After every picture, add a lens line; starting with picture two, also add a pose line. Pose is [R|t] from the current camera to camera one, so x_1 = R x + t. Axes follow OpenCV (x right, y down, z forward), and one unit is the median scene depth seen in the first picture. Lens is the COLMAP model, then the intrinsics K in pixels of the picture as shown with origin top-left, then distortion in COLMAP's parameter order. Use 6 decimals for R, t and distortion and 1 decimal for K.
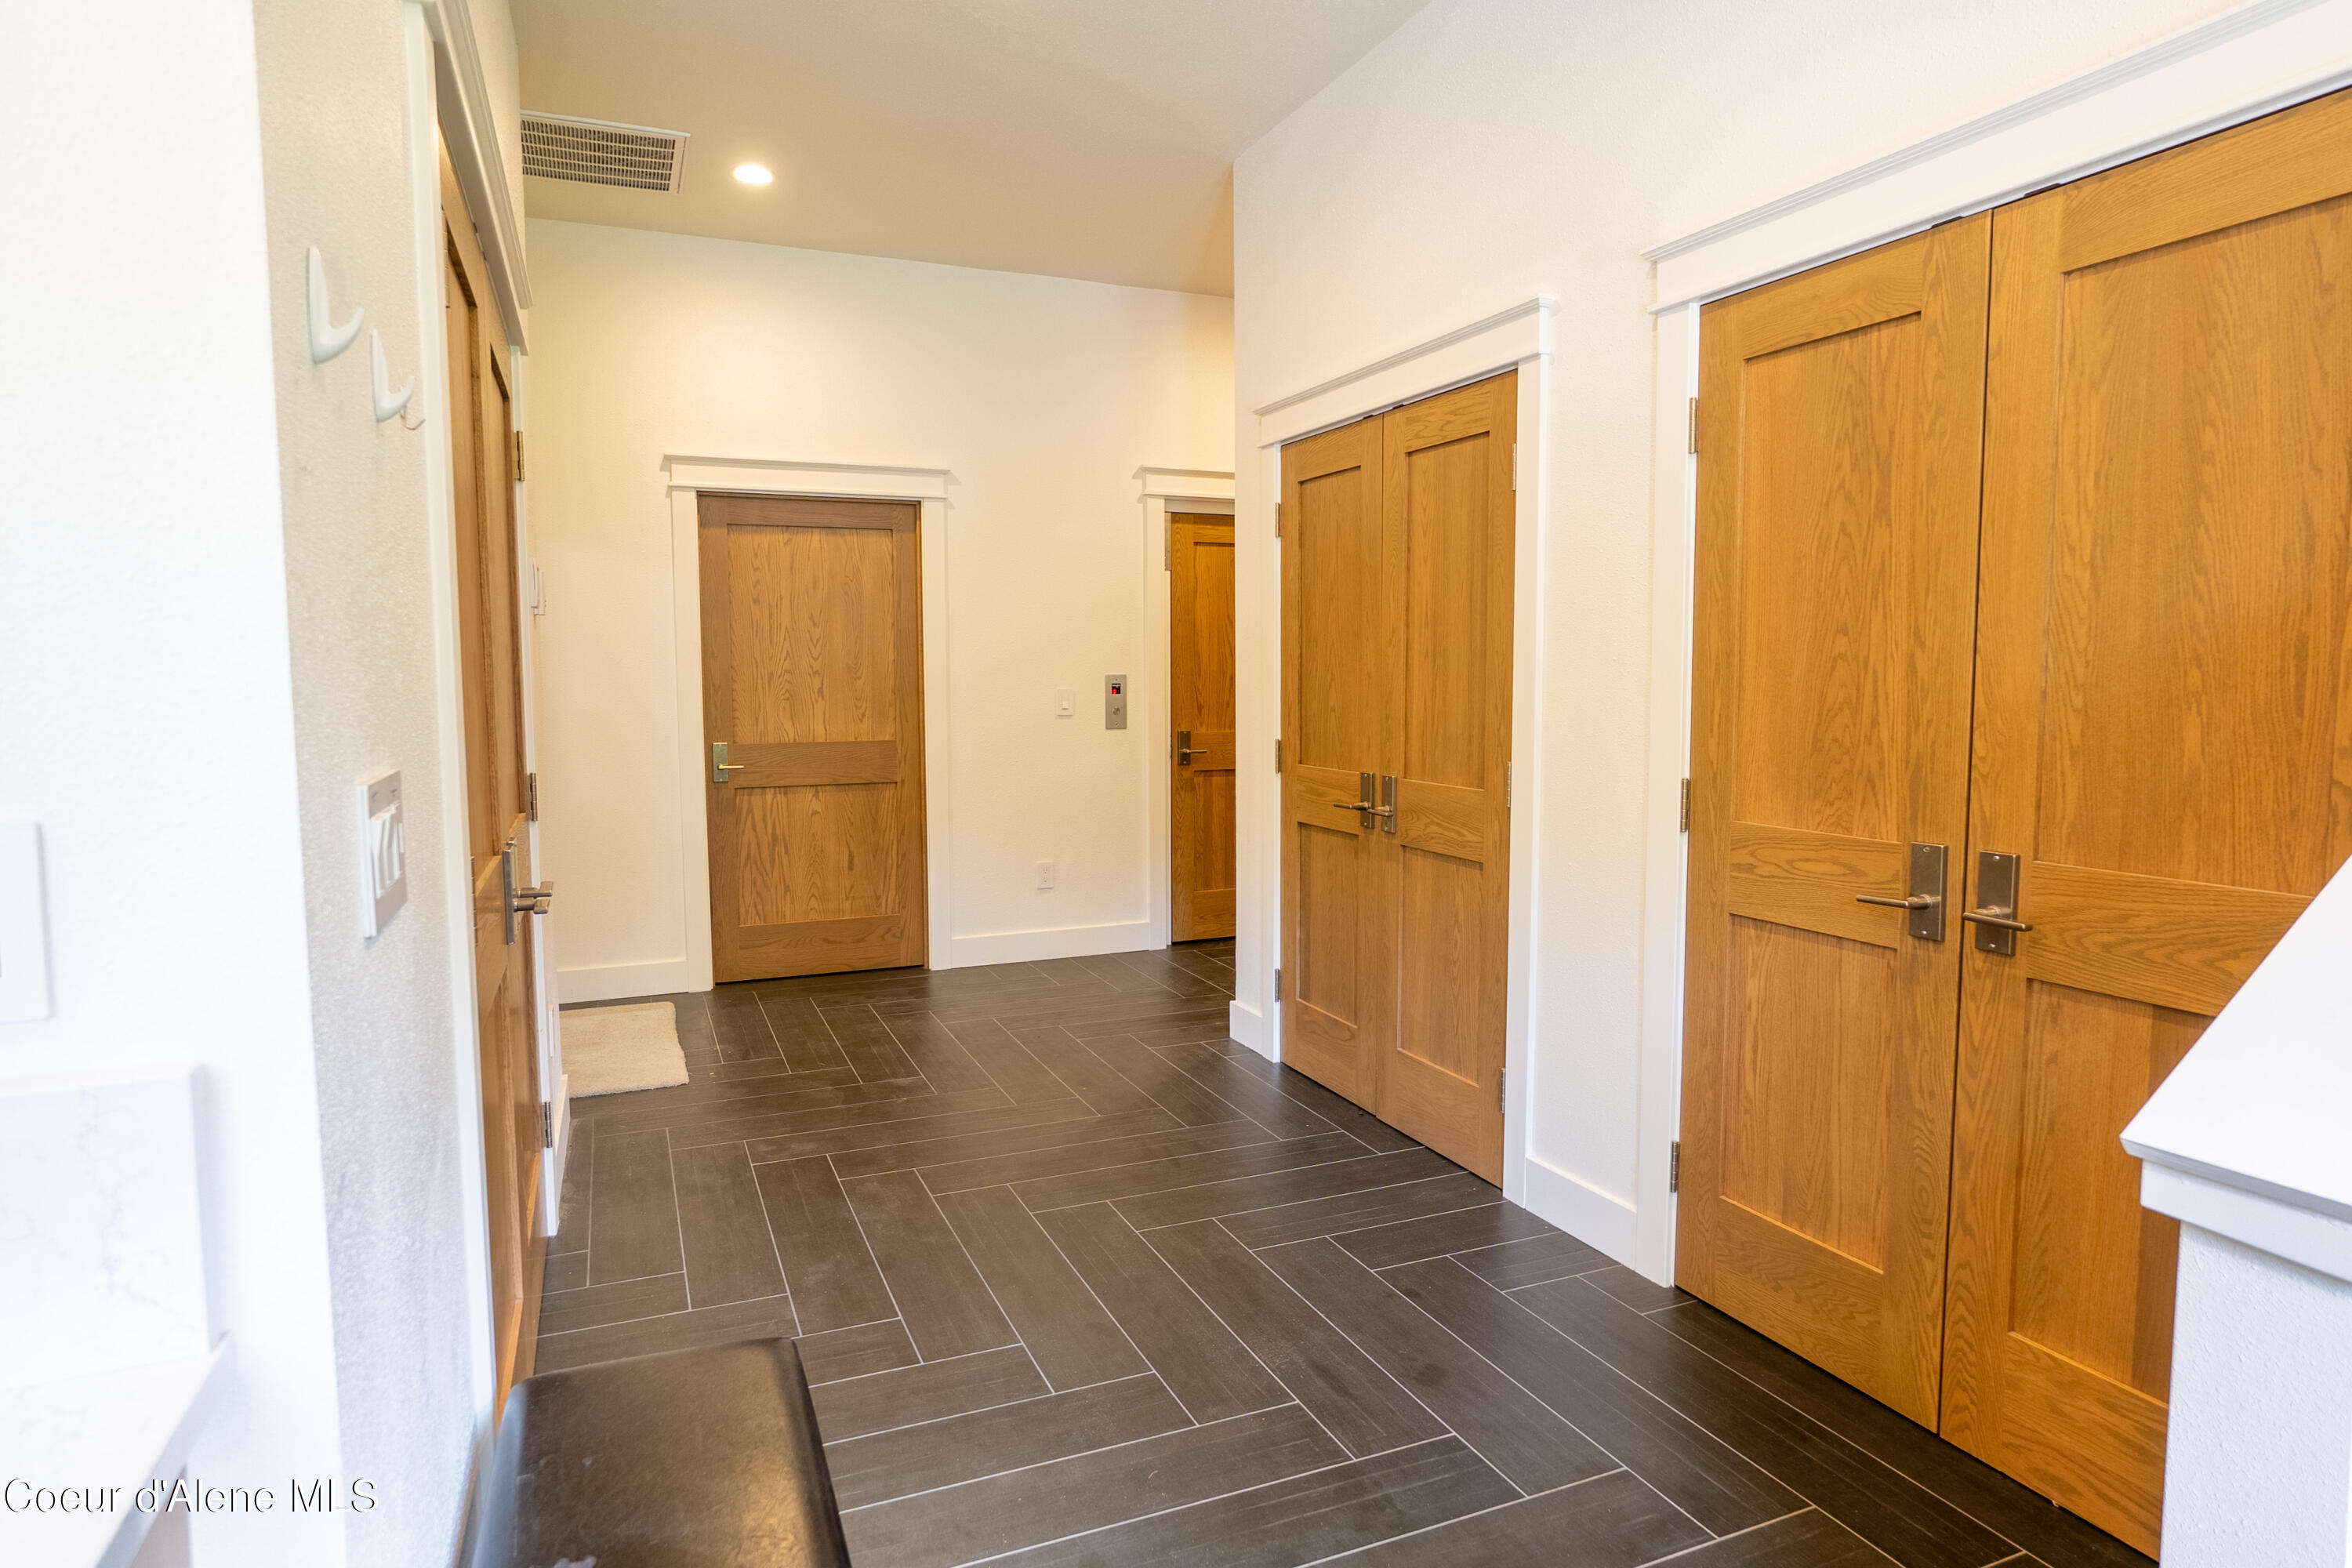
lens RADIAL K [[1331.6, 0, 1163.9], [0, 1331.6, 782.7], [0, 0, 1]] dist [-0.009035, 0.003697]
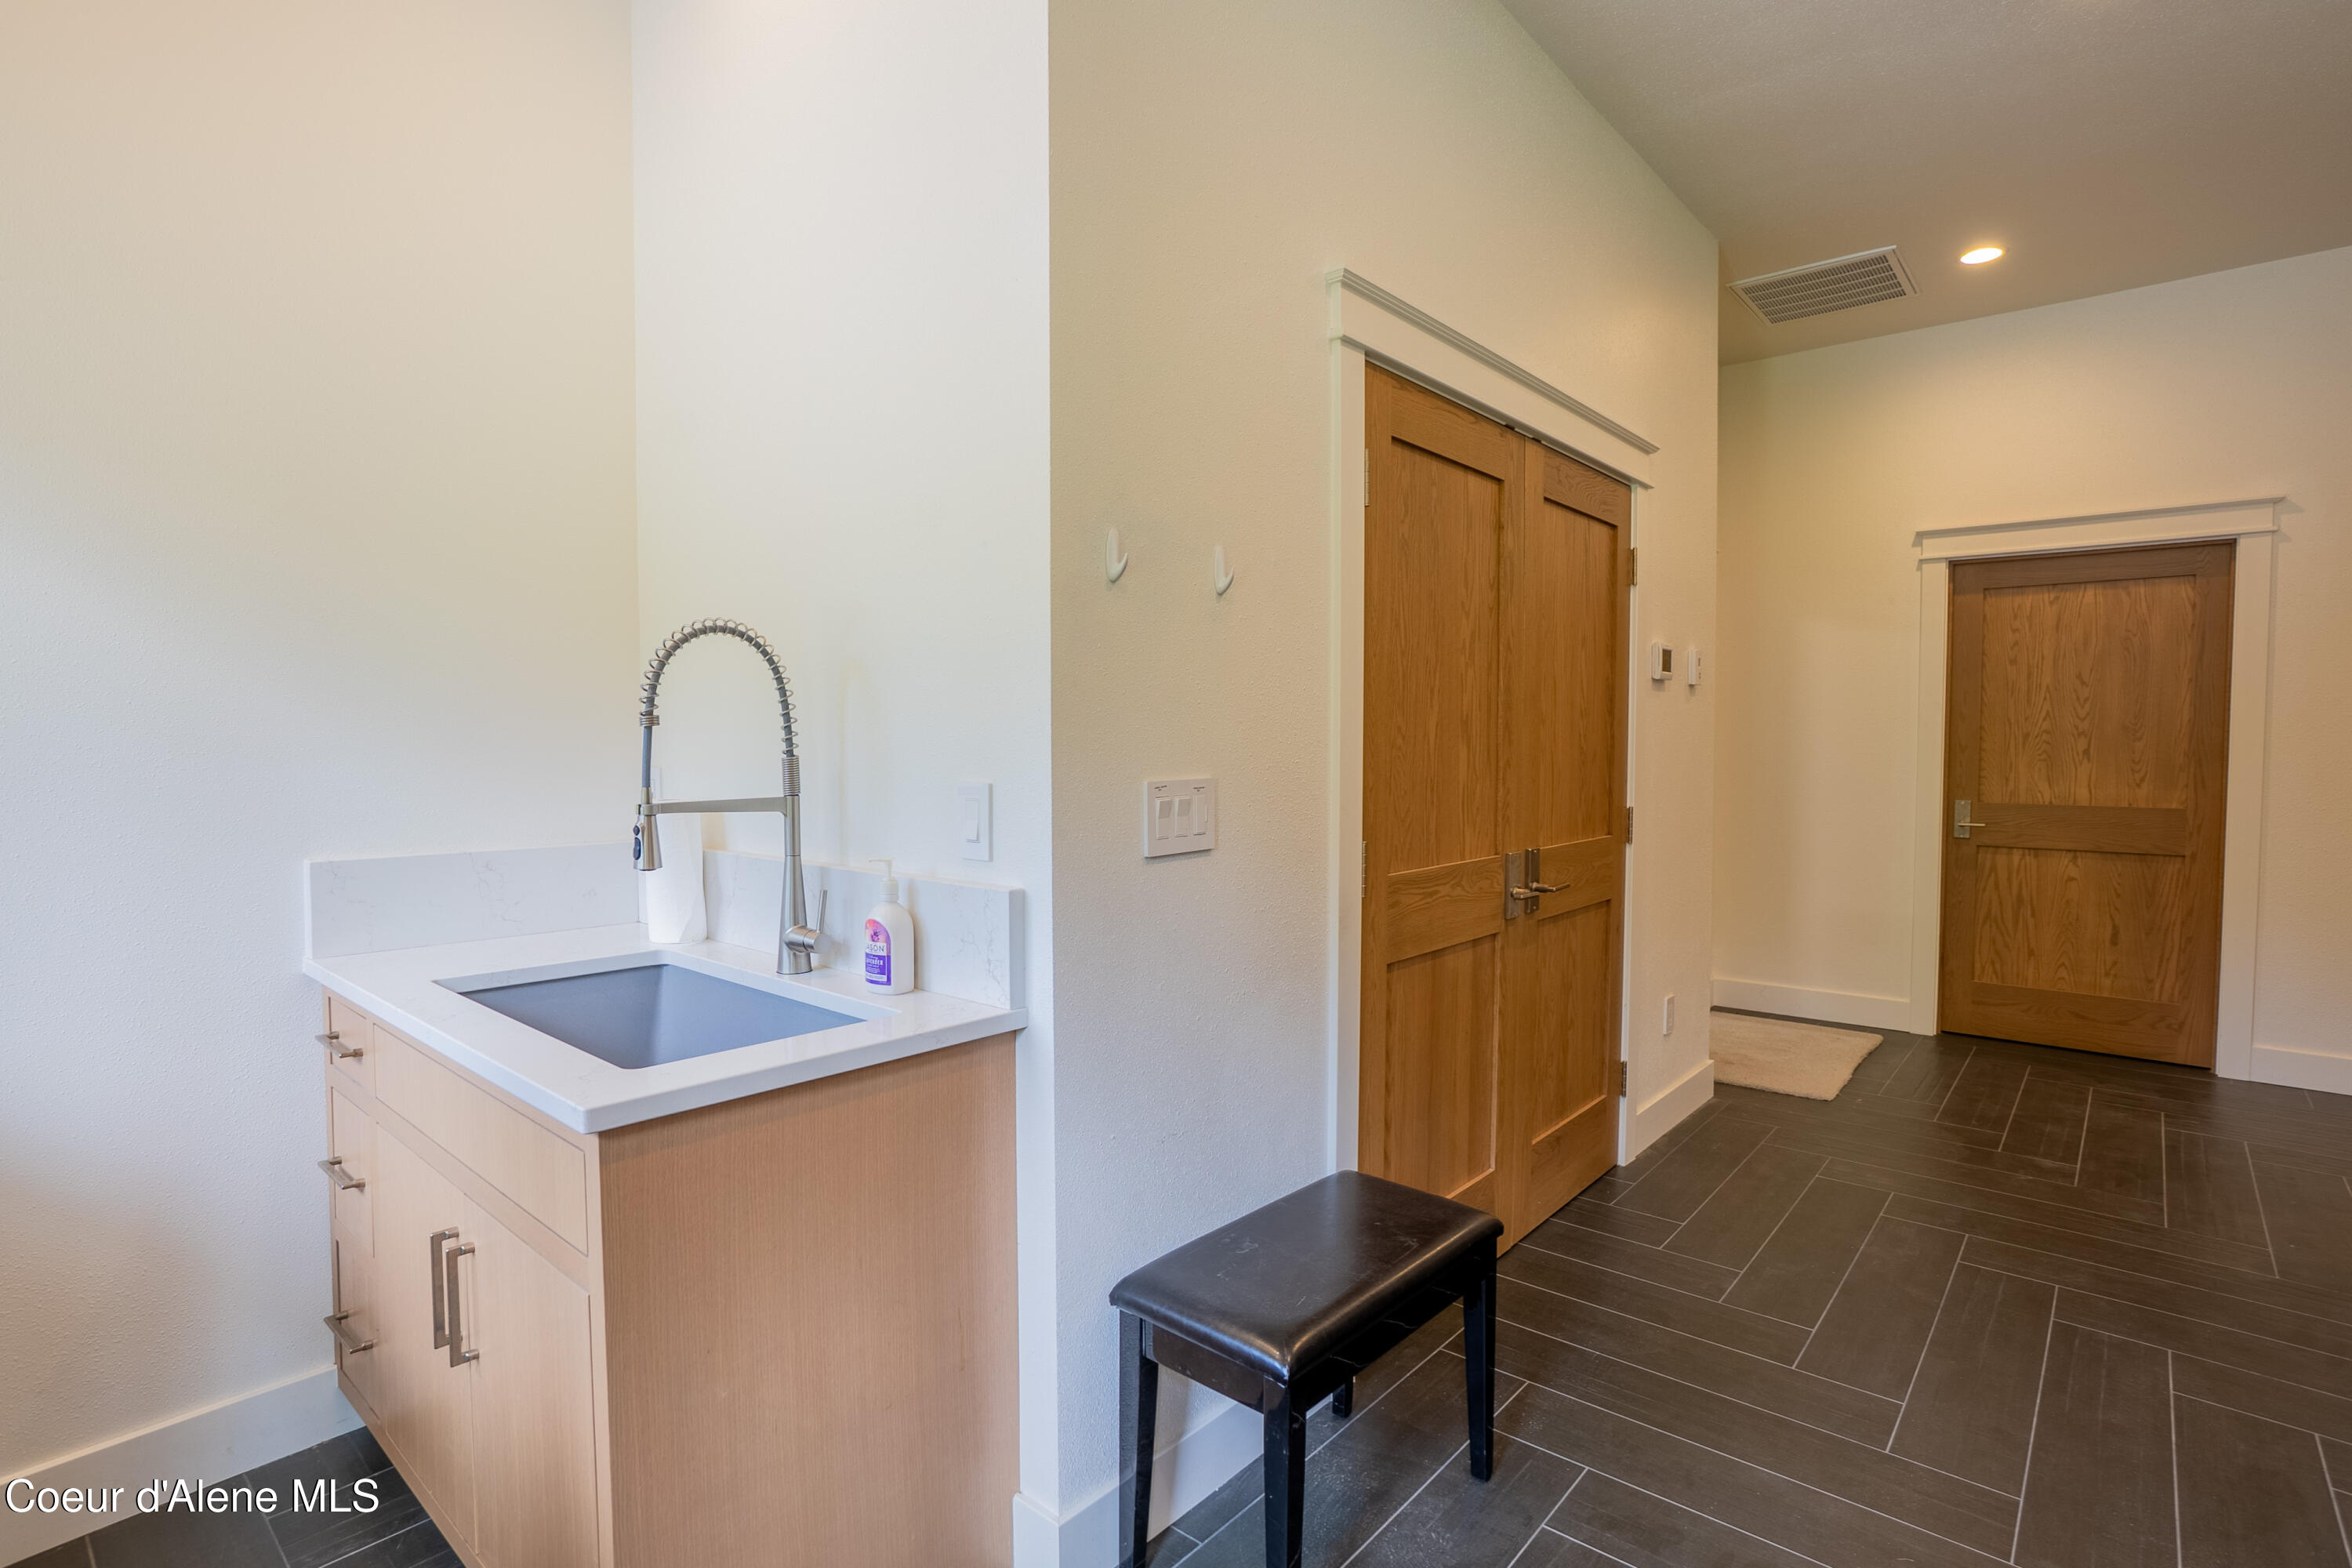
lens RADIAL K [[1151.6, 0, 1169.0], [0, 1151.6, 784.9], [0, 0, 1]] dist [-0.002893, 0.000458]
pose [[0.455425, 0.044012, -0.889186, 0.175109], [-0.078191, 0.996895, 0.009296, -0.001893], [0.886834, 0.065293, 0.457452, 0.040126]]
